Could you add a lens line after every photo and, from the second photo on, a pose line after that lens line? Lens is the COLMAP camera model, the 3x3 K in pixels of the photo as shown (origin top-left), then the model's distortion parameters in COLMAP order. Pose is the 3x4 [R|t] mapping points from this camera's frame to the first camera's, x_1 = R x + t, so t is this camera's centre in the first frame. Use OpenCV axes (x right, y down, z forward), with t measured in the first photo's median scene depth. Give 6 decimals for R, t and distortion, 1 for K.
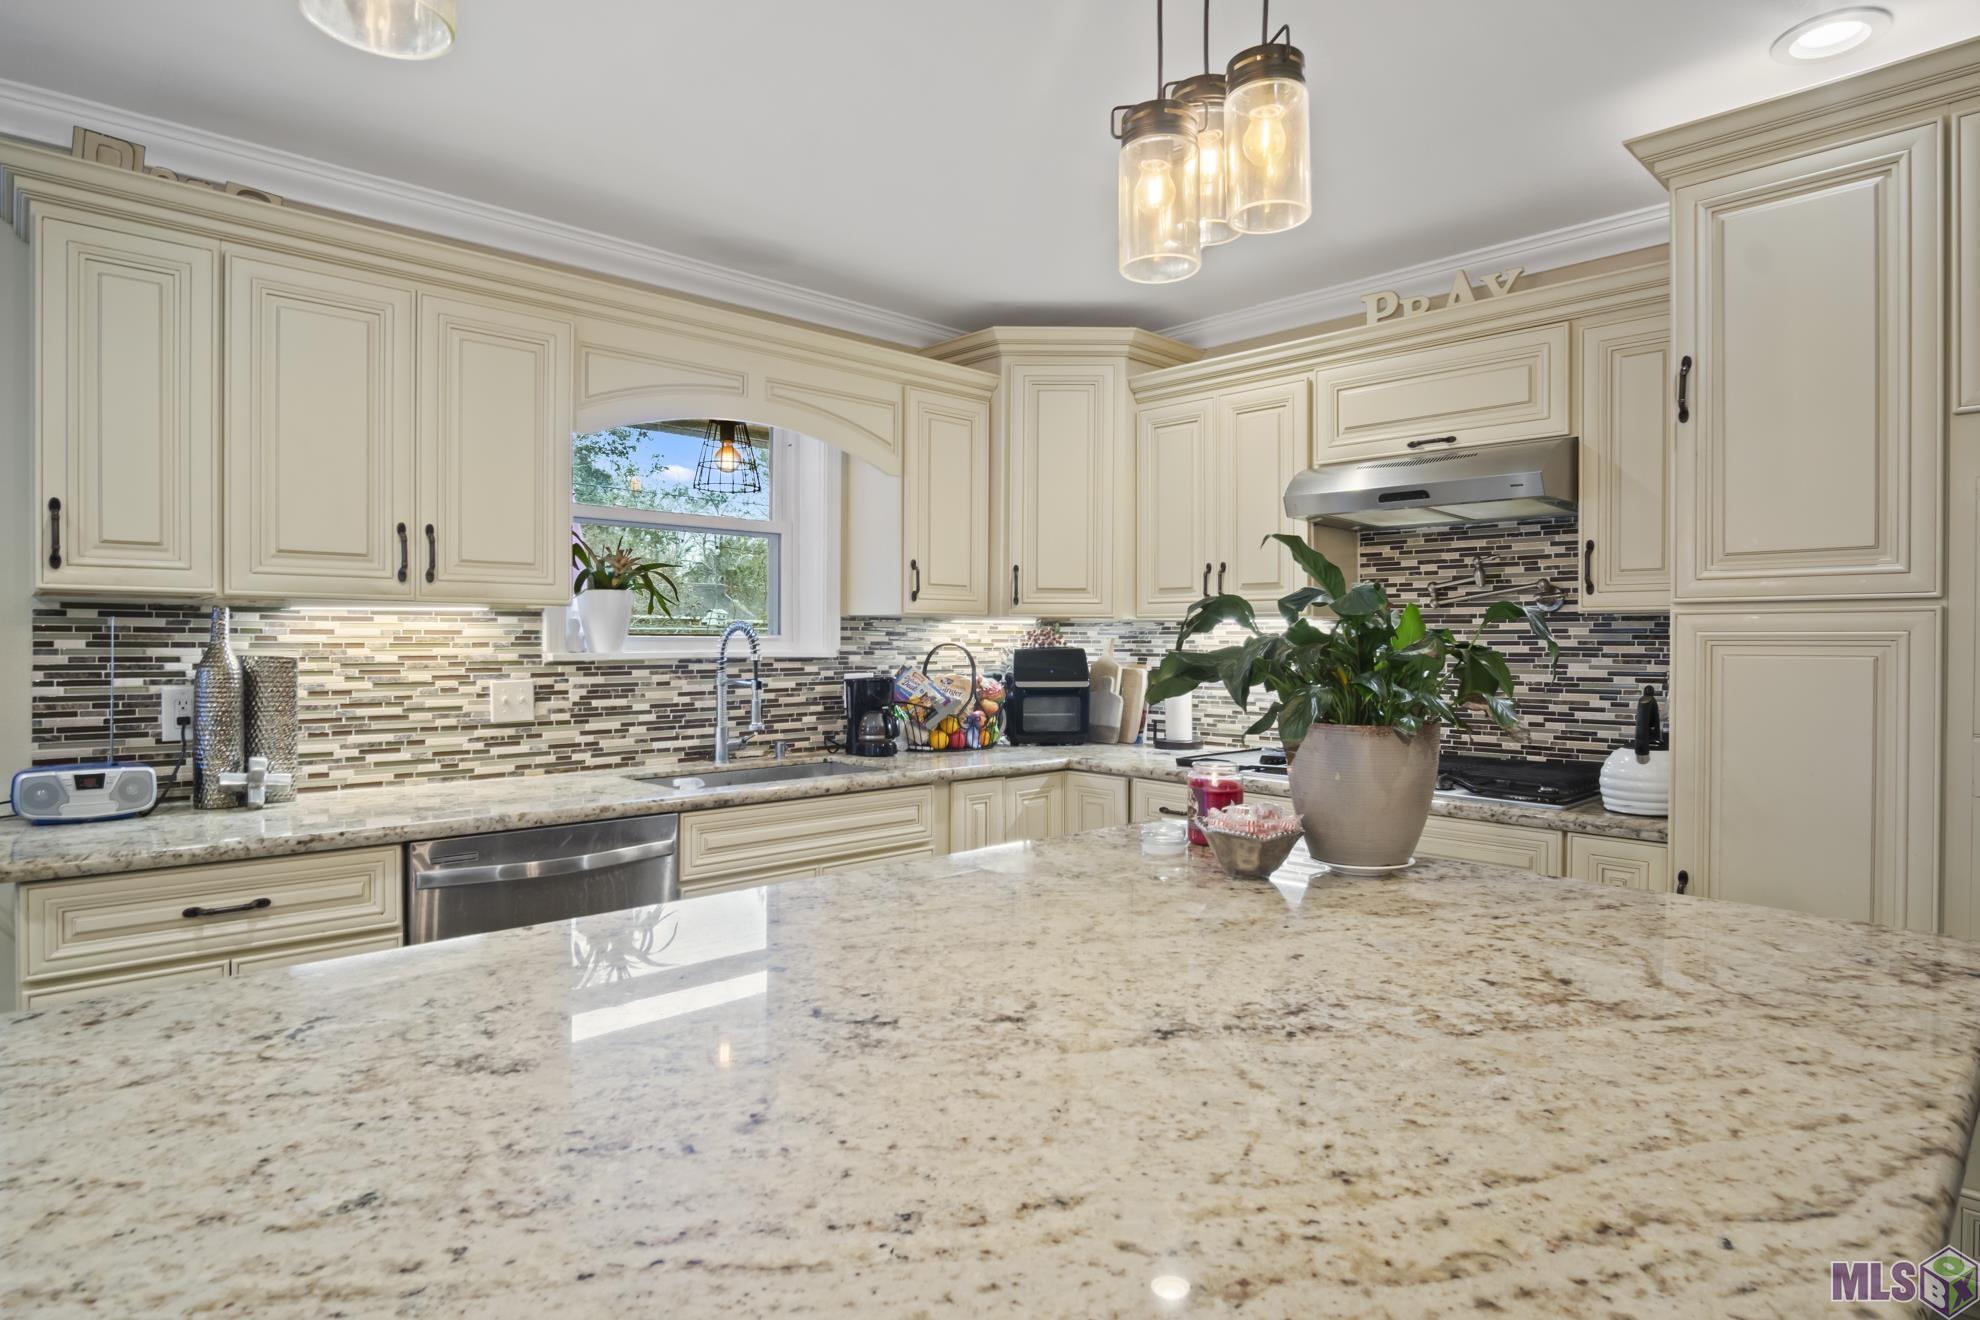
lens RADIAL K [[1072.9, 0, 1012.5], [0, 1072.9, 654.1], [0, 0, 1]] dist [-0.030654, 0.008421]
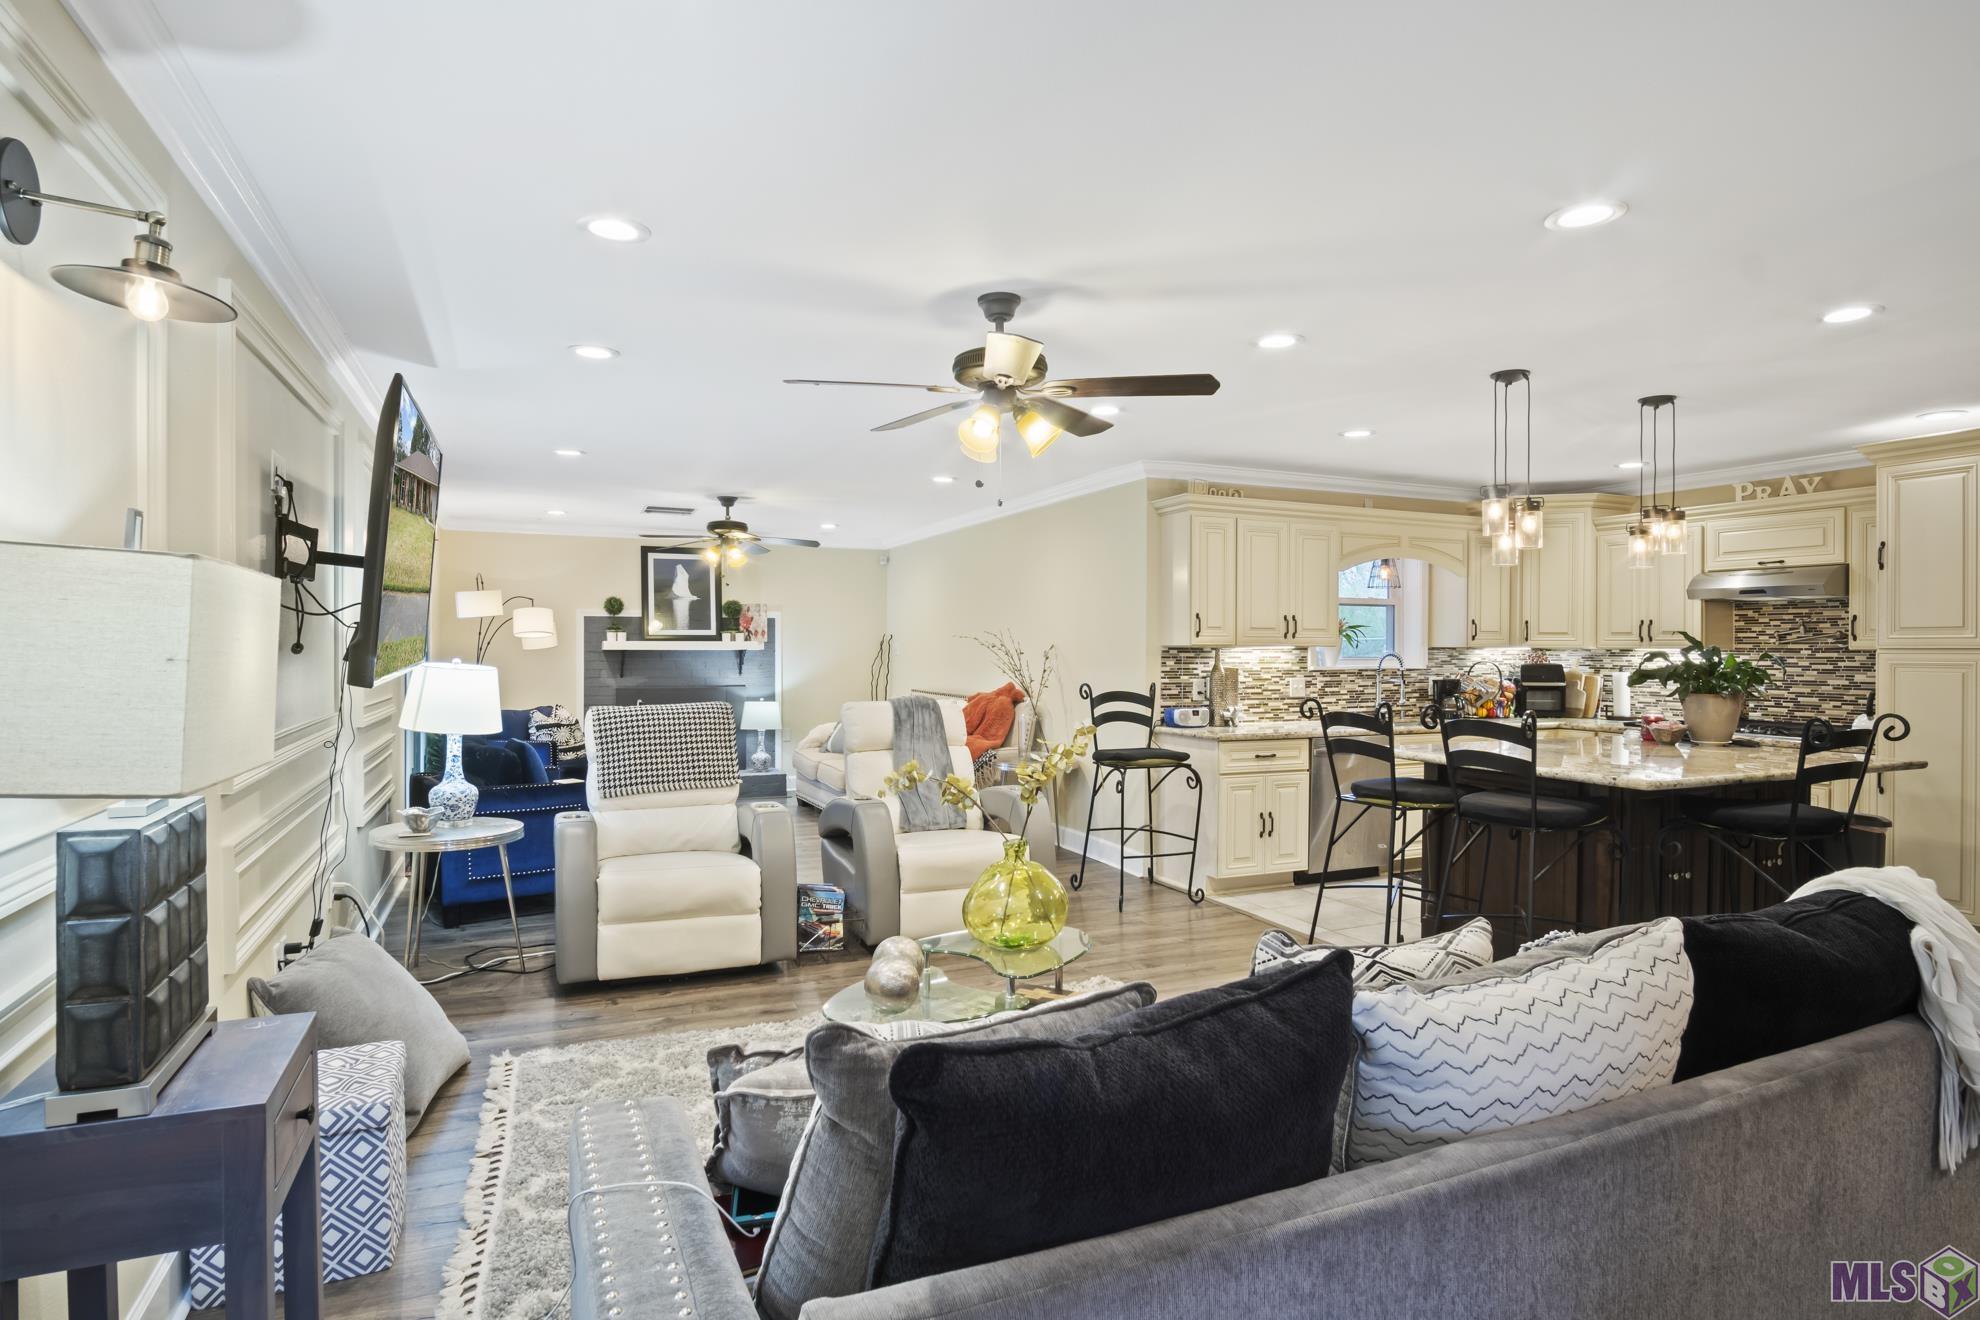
lens RADIAL K [[1072.9, 0, 1005.3], [0, 1072.9, 658.9], [0, 0, 1]] dist [-0.030654, 0.008421]
pose [[0.943537, 0.003252, -0.331252, -0.294548], [-0.003739, 0.999993, -0.000831, -0.012375], [0.331247, 0.002023, 0.943542, -1.310328]]
